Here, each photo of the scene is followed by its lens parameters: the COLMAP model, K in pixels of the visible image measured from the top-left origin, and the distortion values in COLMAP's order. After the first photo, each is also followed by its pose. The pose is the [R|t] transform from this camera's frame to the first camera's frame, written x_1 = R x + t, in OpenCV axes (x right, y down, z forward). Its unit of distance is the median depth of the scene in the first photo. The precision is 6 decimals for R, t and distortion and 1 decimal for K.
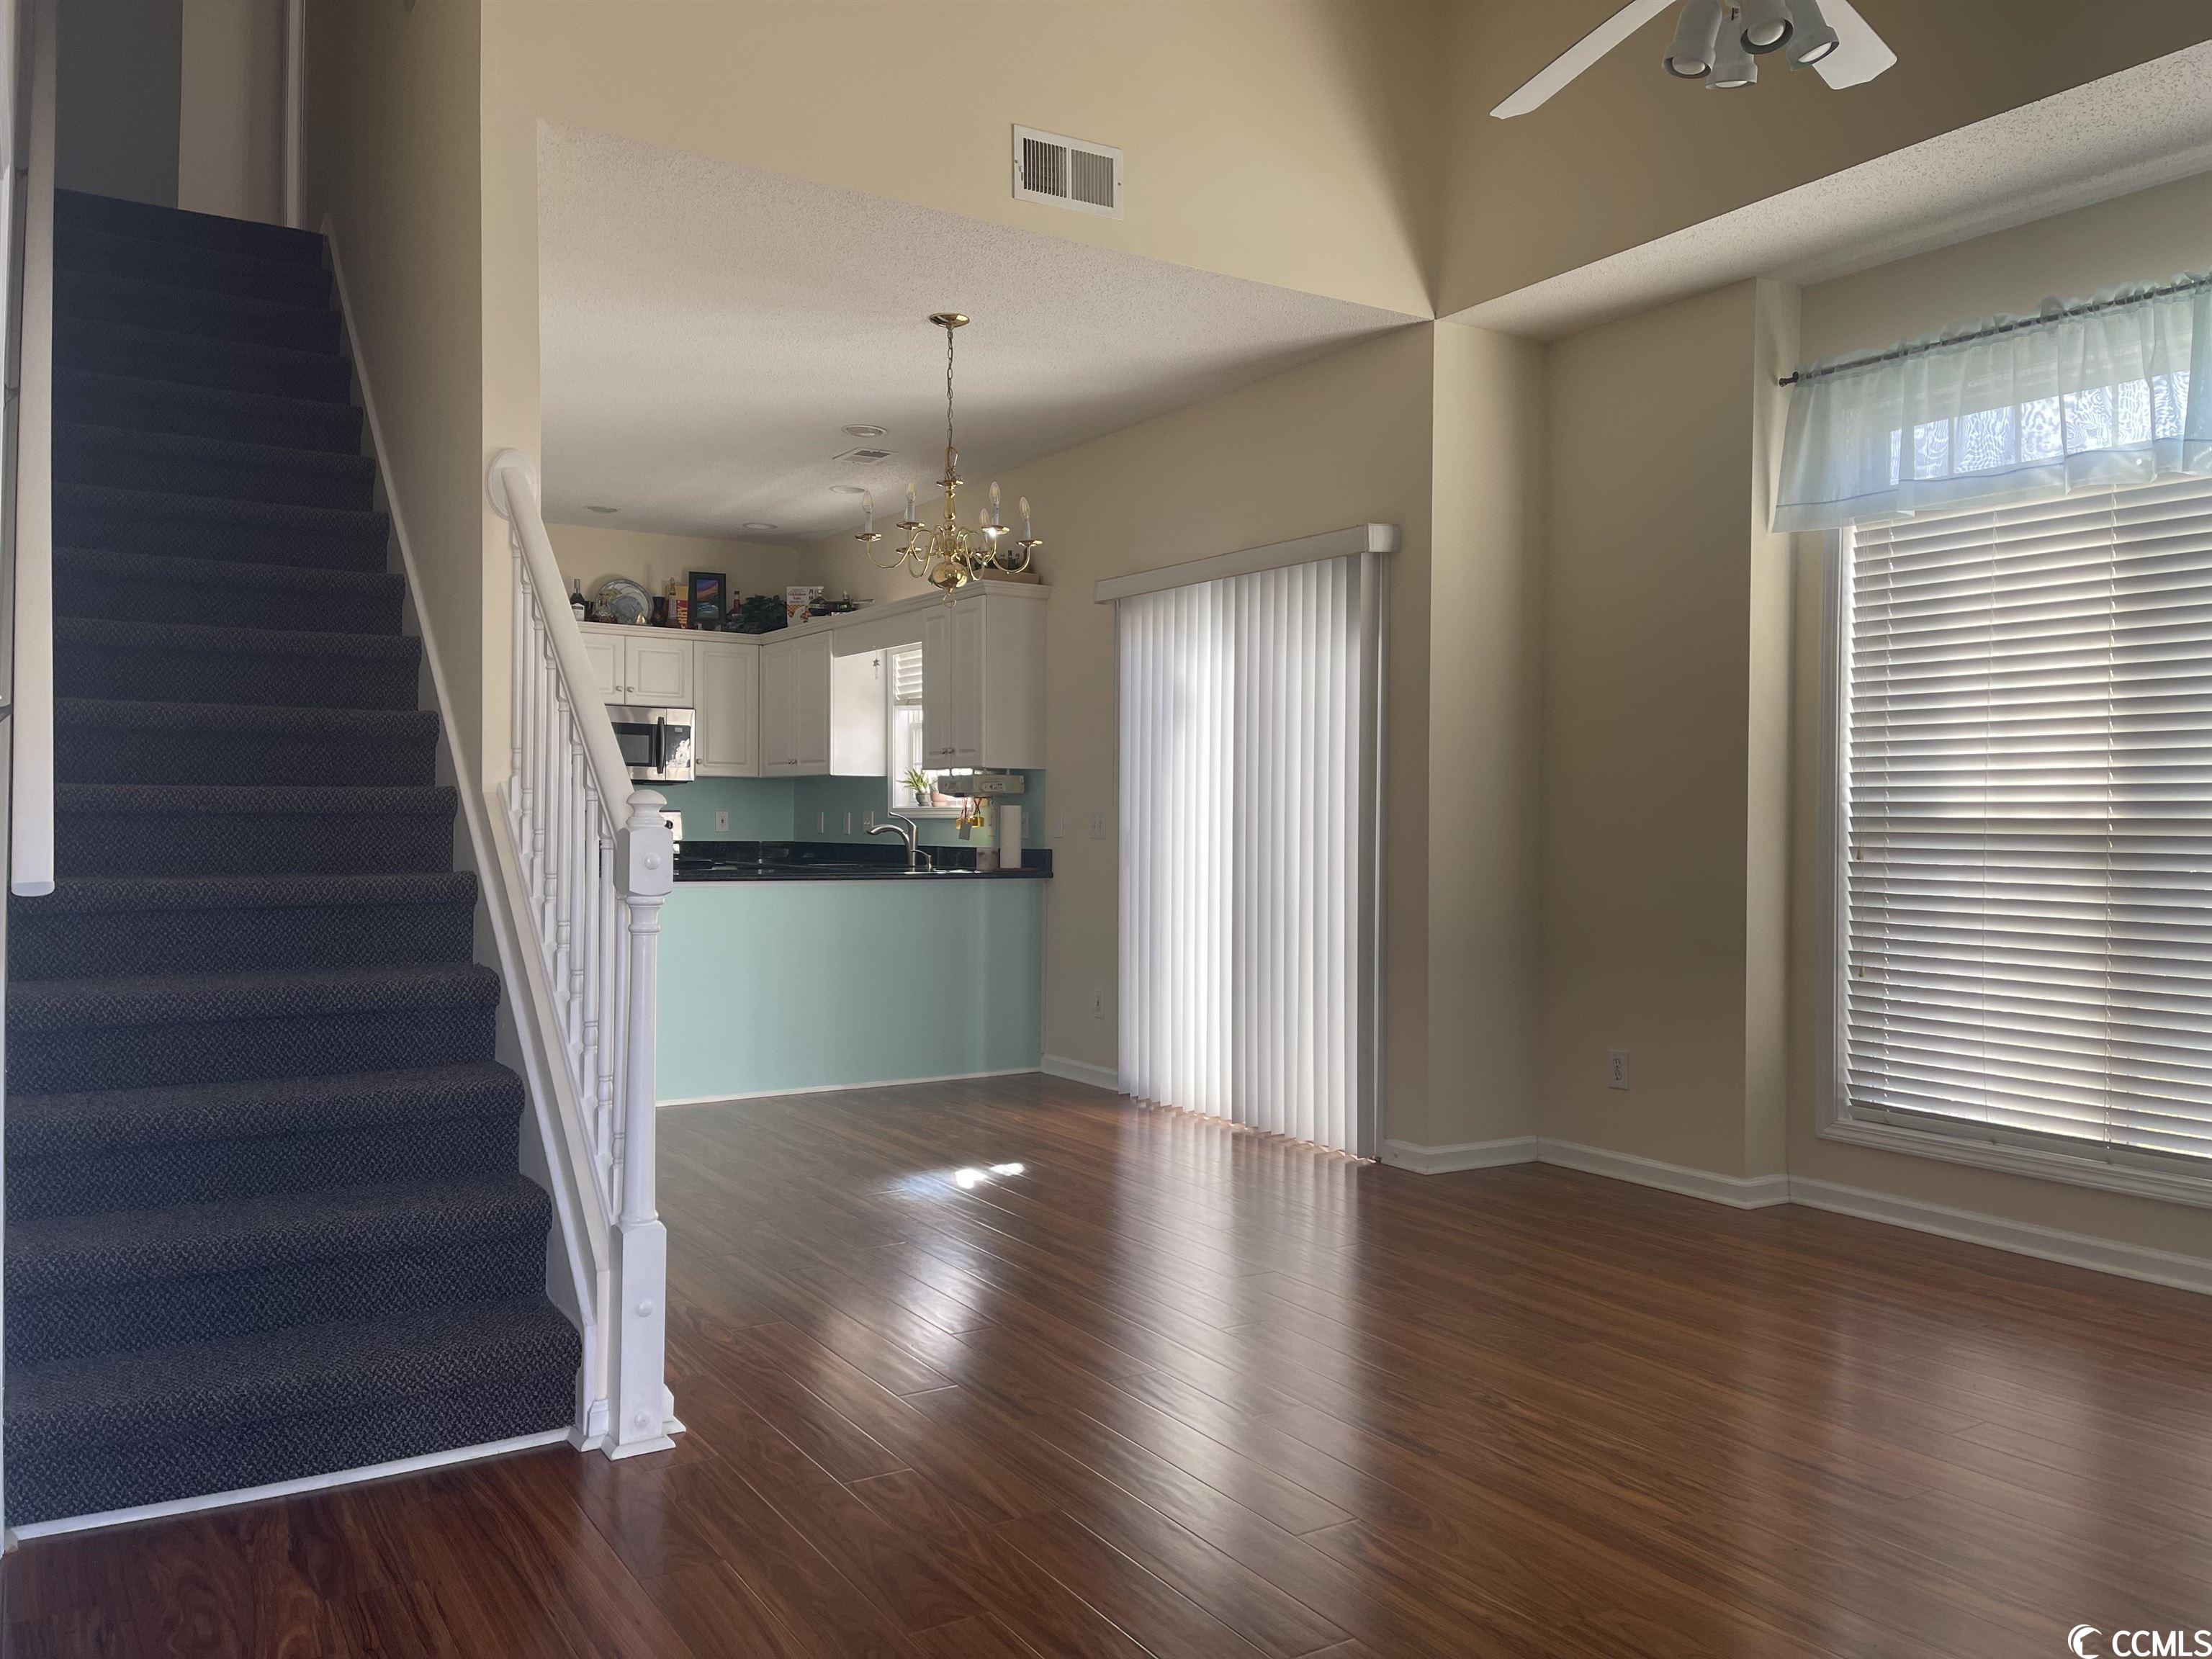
lens RADIAL K [[1682.5, 0, 1106.0], [0, 1682.5, 829.5], [0, 0, 1]] dist [0.088007, -0.117198]
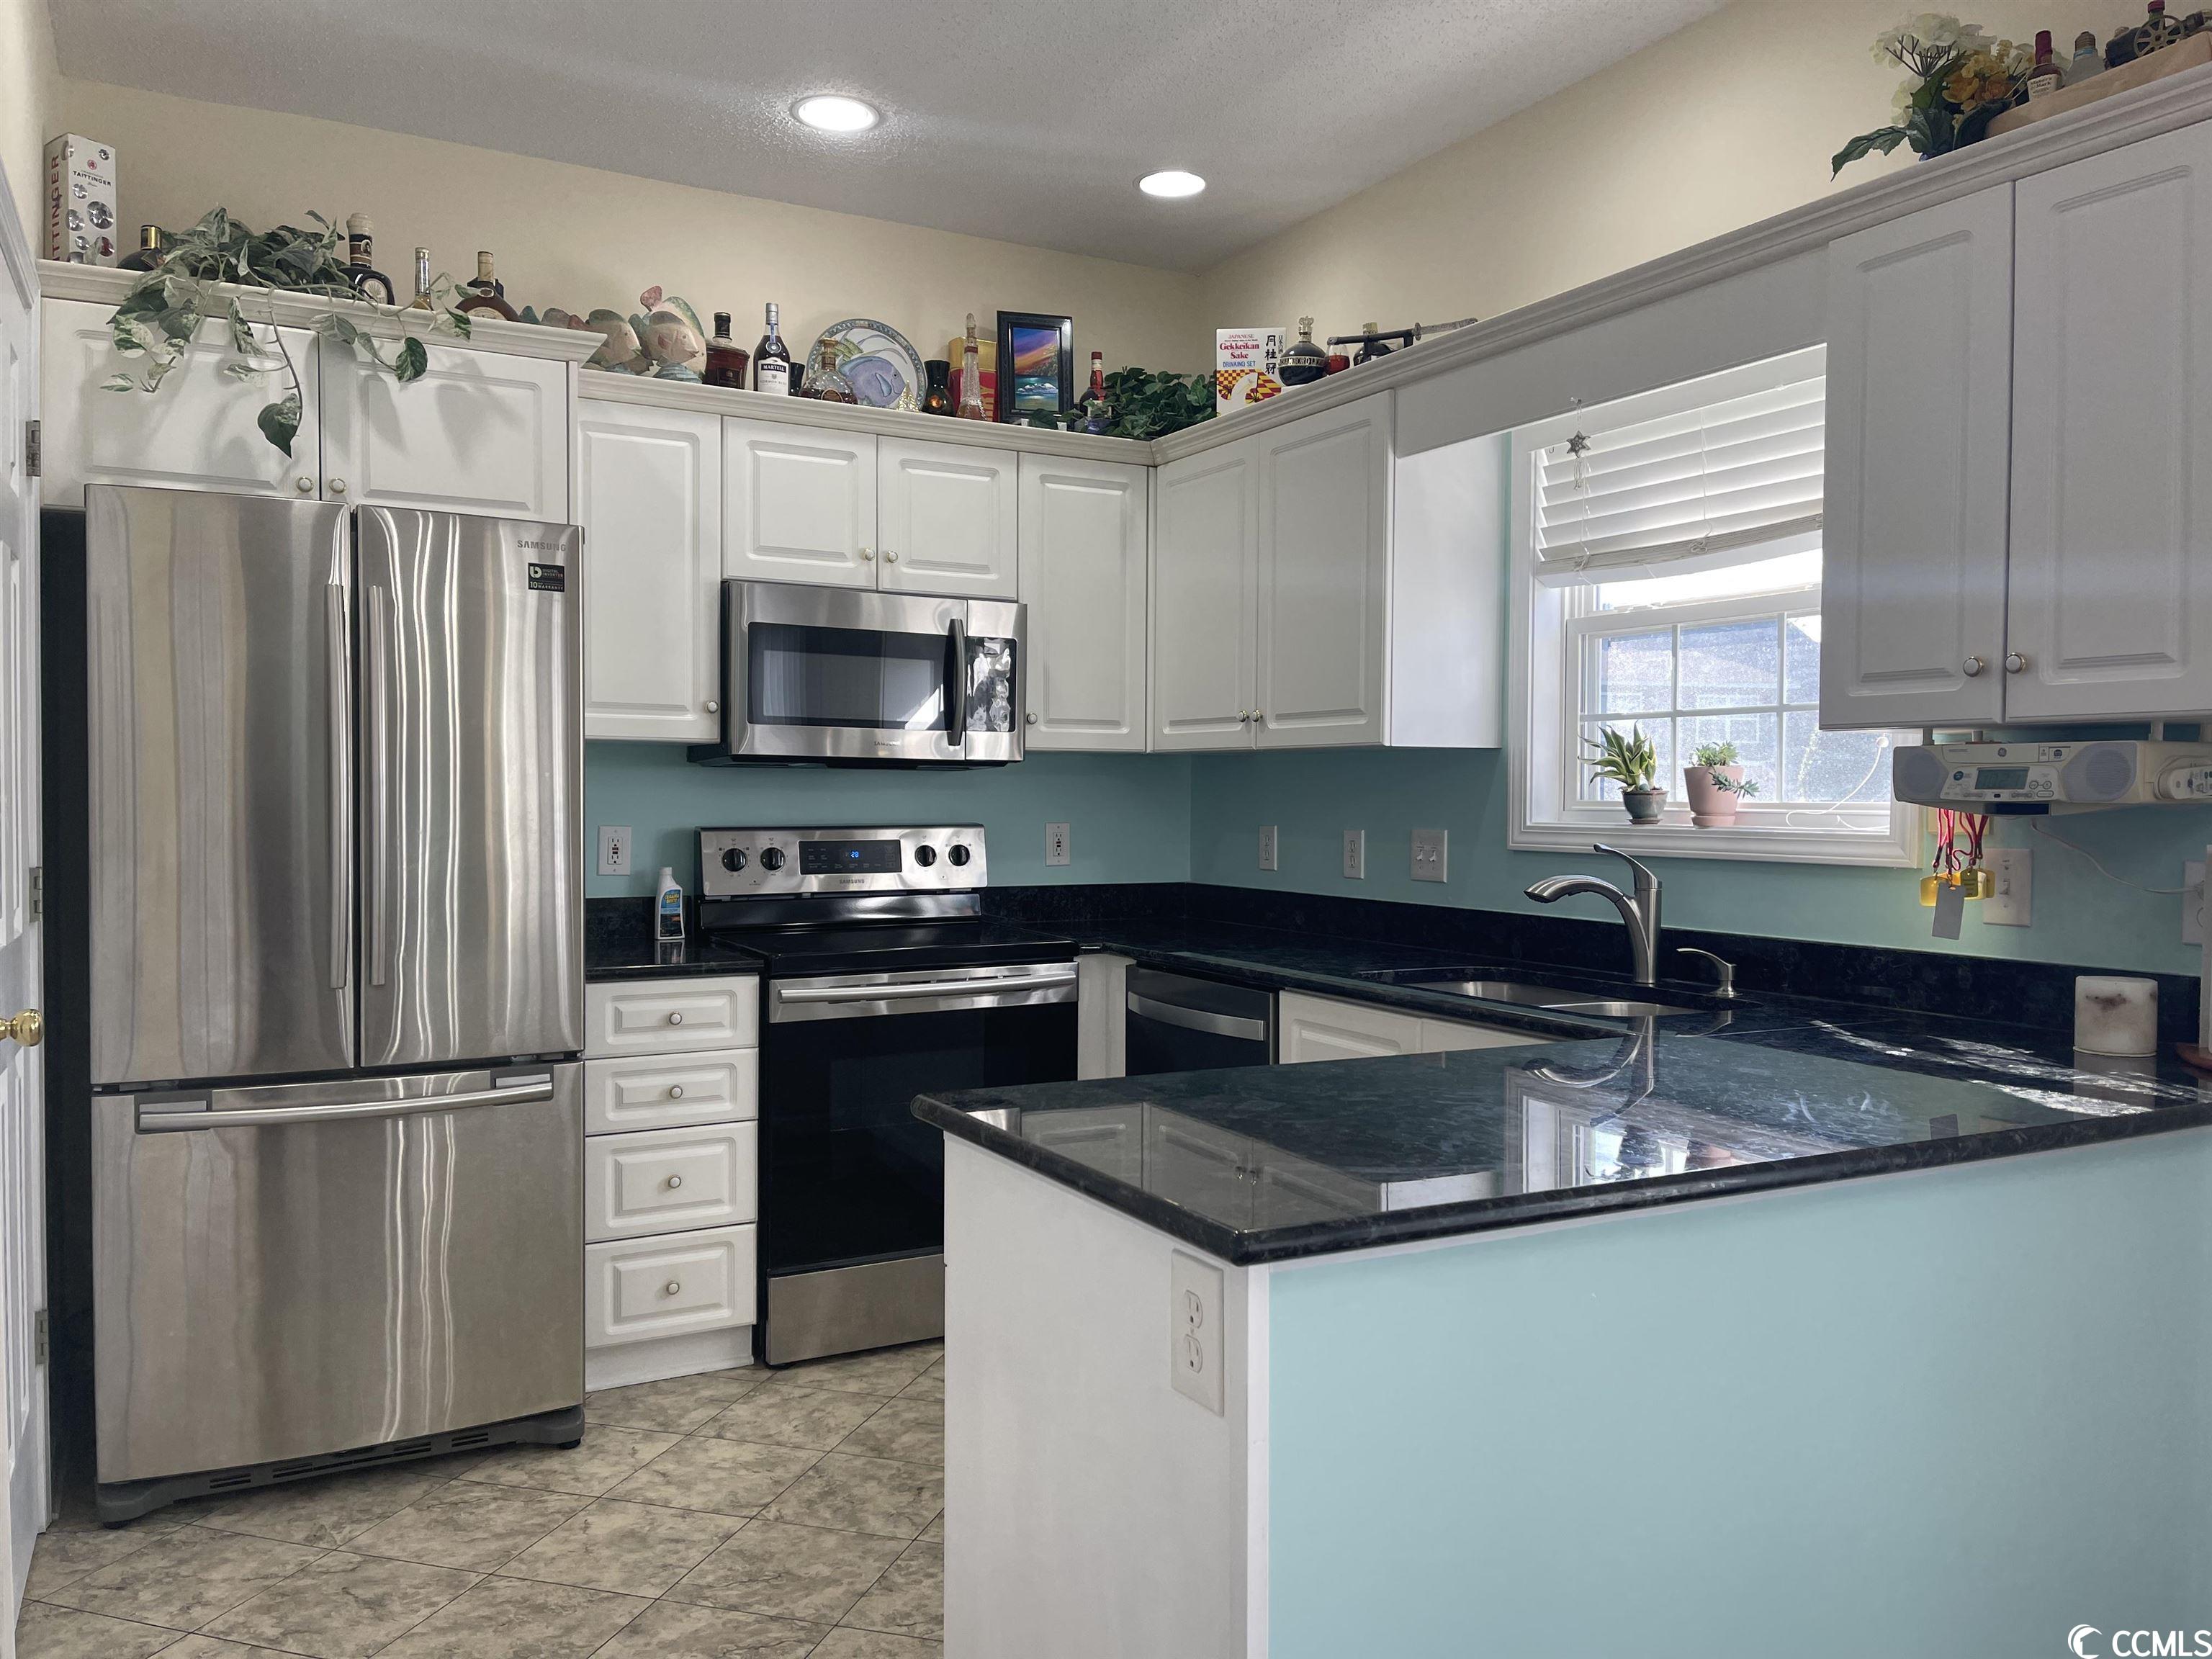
lens RADIAL K [[1659.8, 0, 1107.0], [0, 1659.8, 836.9], [0, 0, 1]] dist [0.075300, -0.120264]
pose [[0.997986, -0.000921, -0.063420, -0.327701], [0.002396, 0.999728, 0.023189, -0.031848], [0.063382, -0.023294, 0.997717, 0.945971]]
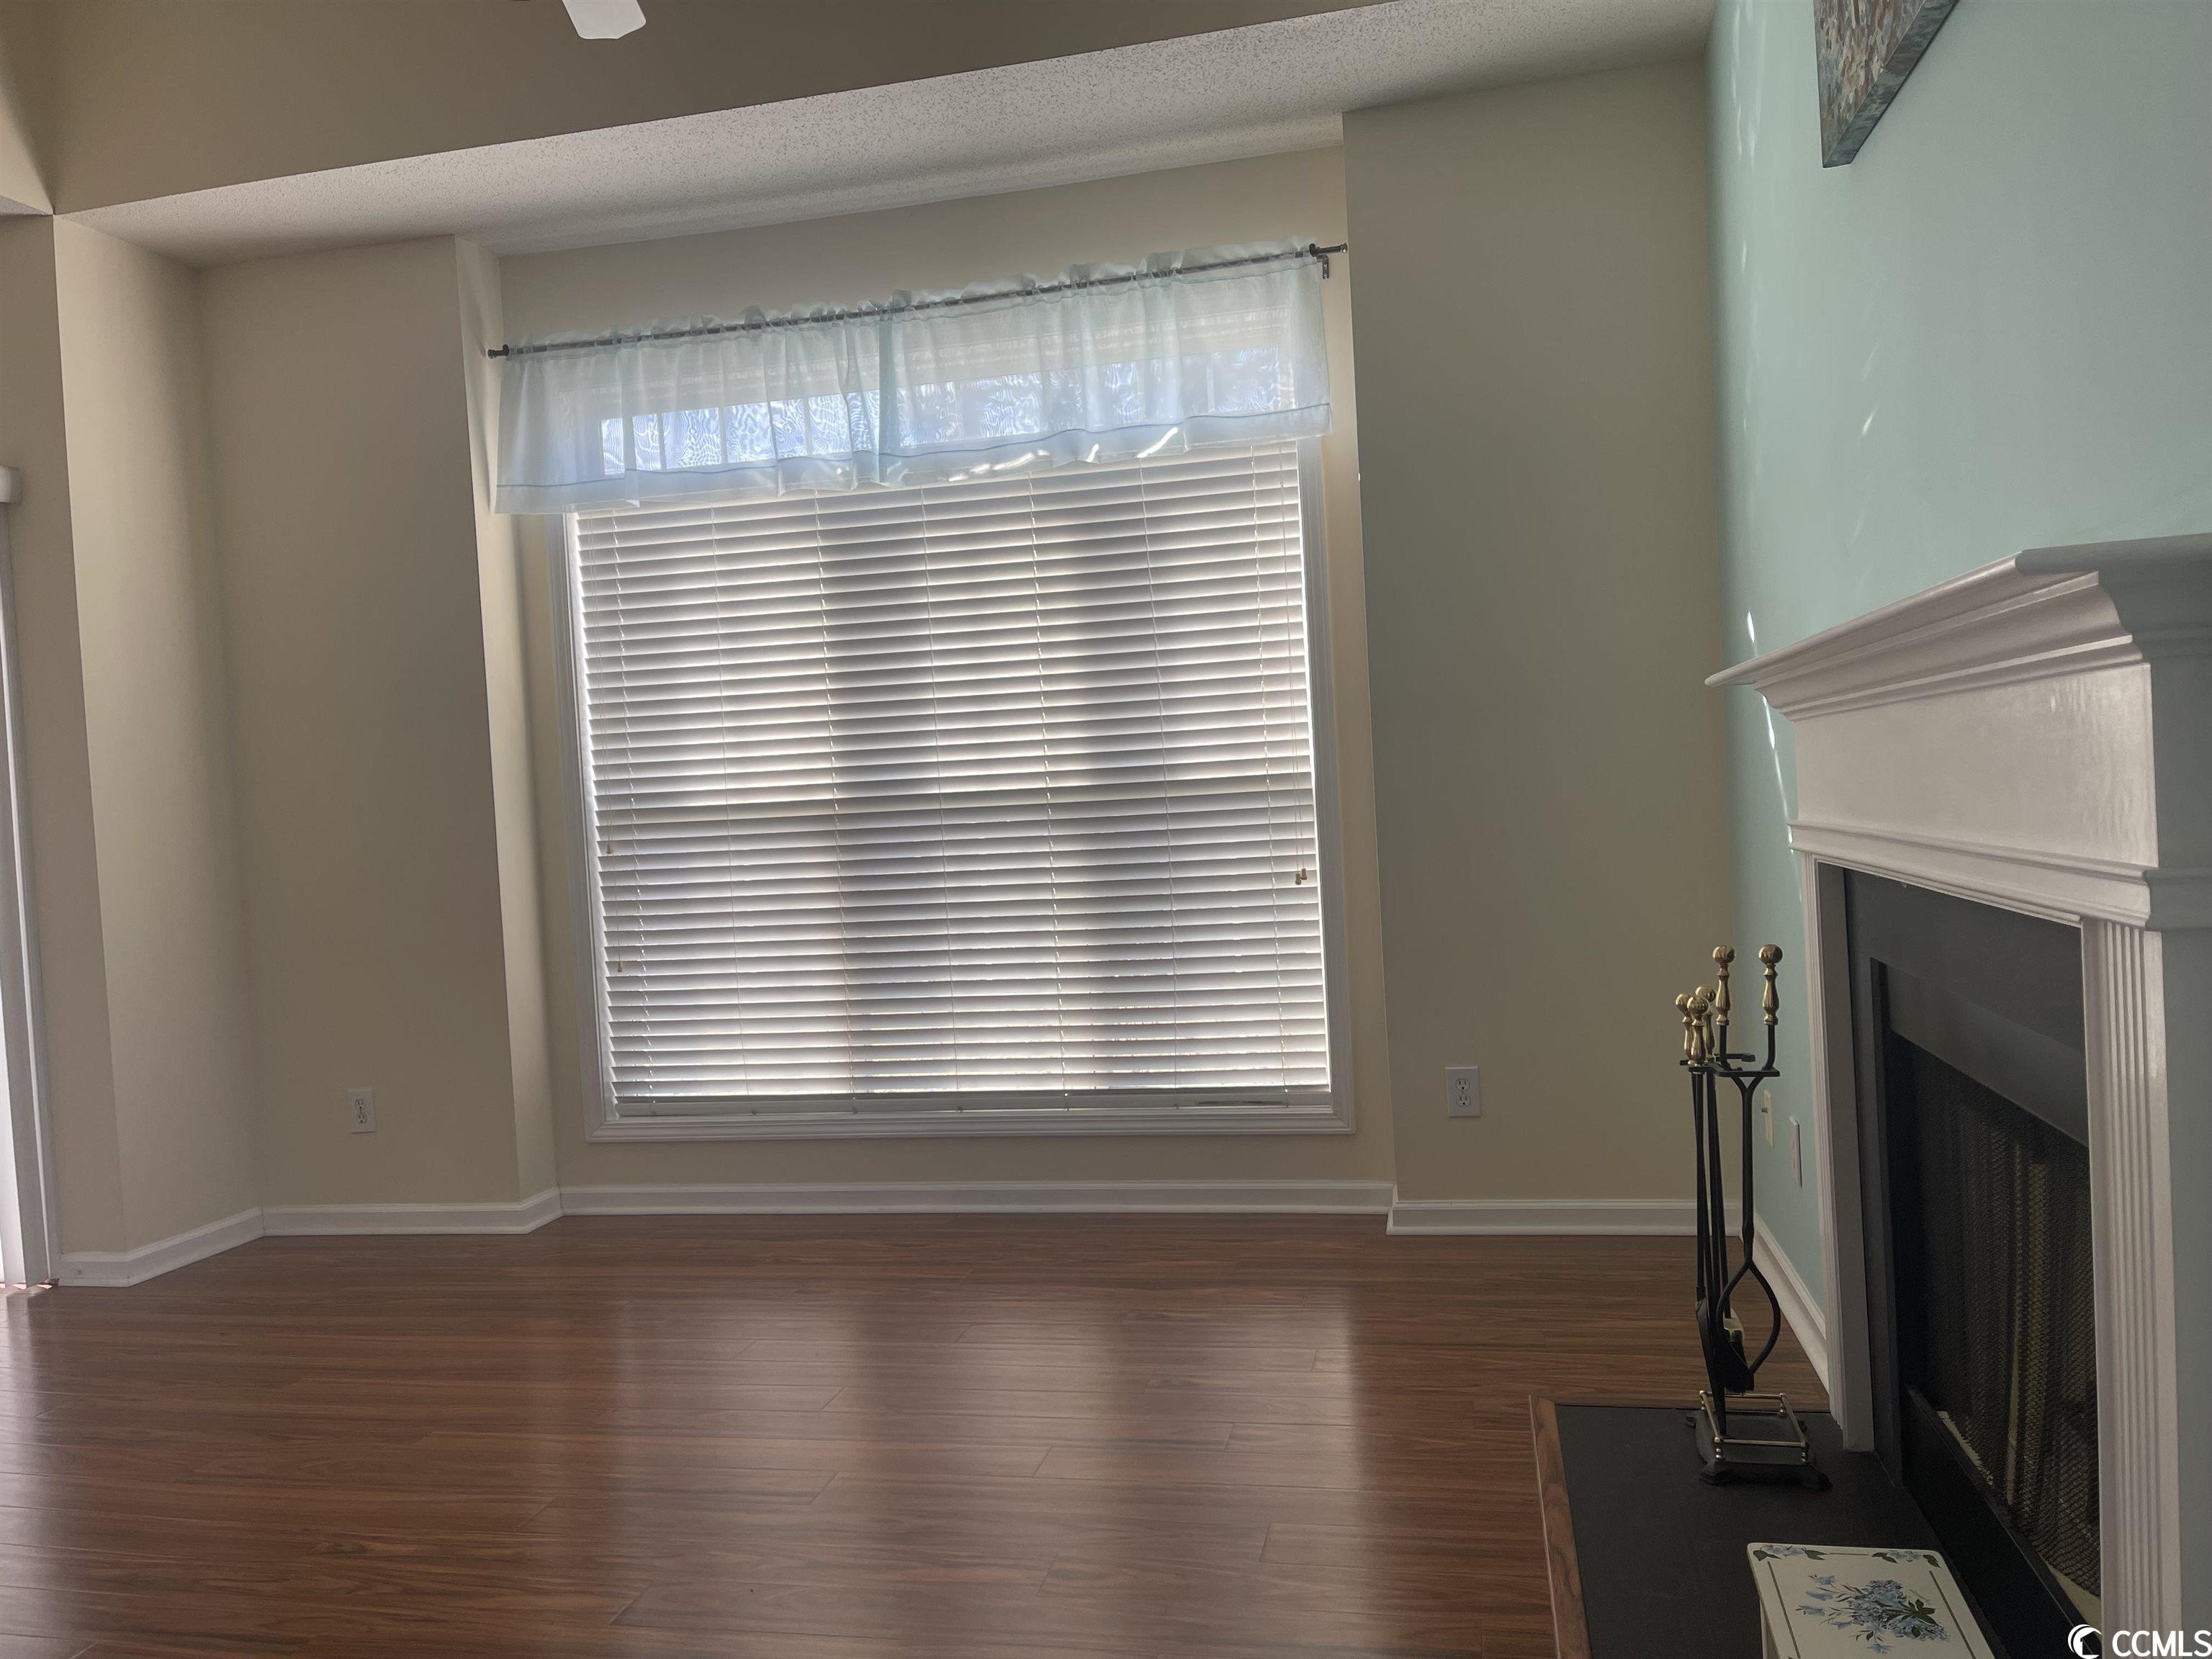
lens RADIAL K [[1682.5, 0, 1106.0], [0, 1682.5, 829.5], [0, 0, 1]] dist [0.088007, -0.117198]
pose [[0.702418, -0.062126, 0.709048, -0.044980], [0.064408, 0.997644, 0.023607, -0.000756], [-0.708844, 0.029086, 0.704765, 0.096553]]
